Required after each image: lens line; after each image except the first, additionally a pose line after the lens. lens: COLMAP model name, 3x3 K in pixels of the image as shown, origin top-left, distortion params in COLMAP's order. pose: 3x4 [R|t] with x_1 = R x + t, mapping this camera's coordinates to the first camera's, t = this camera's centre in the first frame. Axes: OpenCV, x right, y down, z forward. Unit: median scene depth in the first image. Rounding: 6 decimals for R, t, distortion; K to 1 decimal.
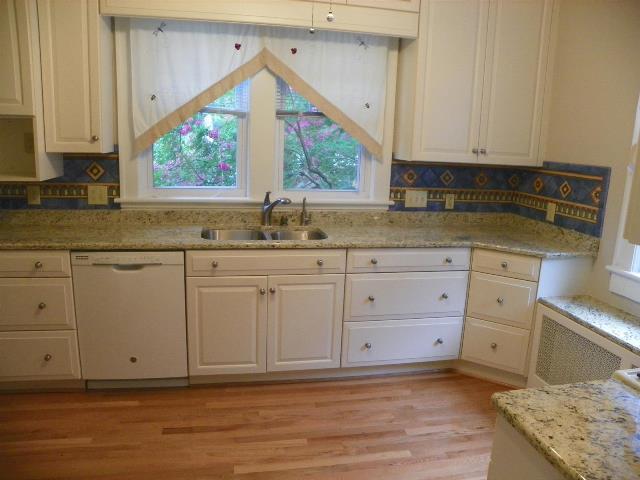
lens RADIAL K [[511.0, 0, 321.3], [0, 511.0, 239.0], [0, 0, 1]] dist [-0.037941, -0.003493]
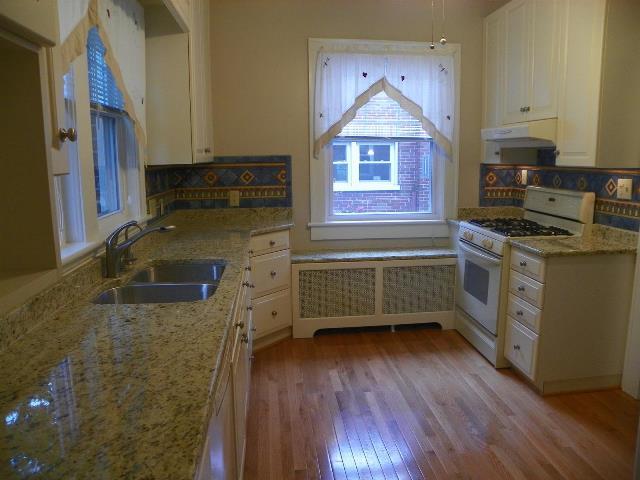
lens RADIAL K [[511.0, 0, 320.9], [0, 511.0, 239.4], [0, 0, 1]] dist [-0.037941, -0.003493]
pose [[0.093431, -0.215873, 0.971941, -0.768073], [0.216014, 0.957353, 0.191867, -0.157495], [-0.971910, 0.192027, 0.136078, 0.705972]]
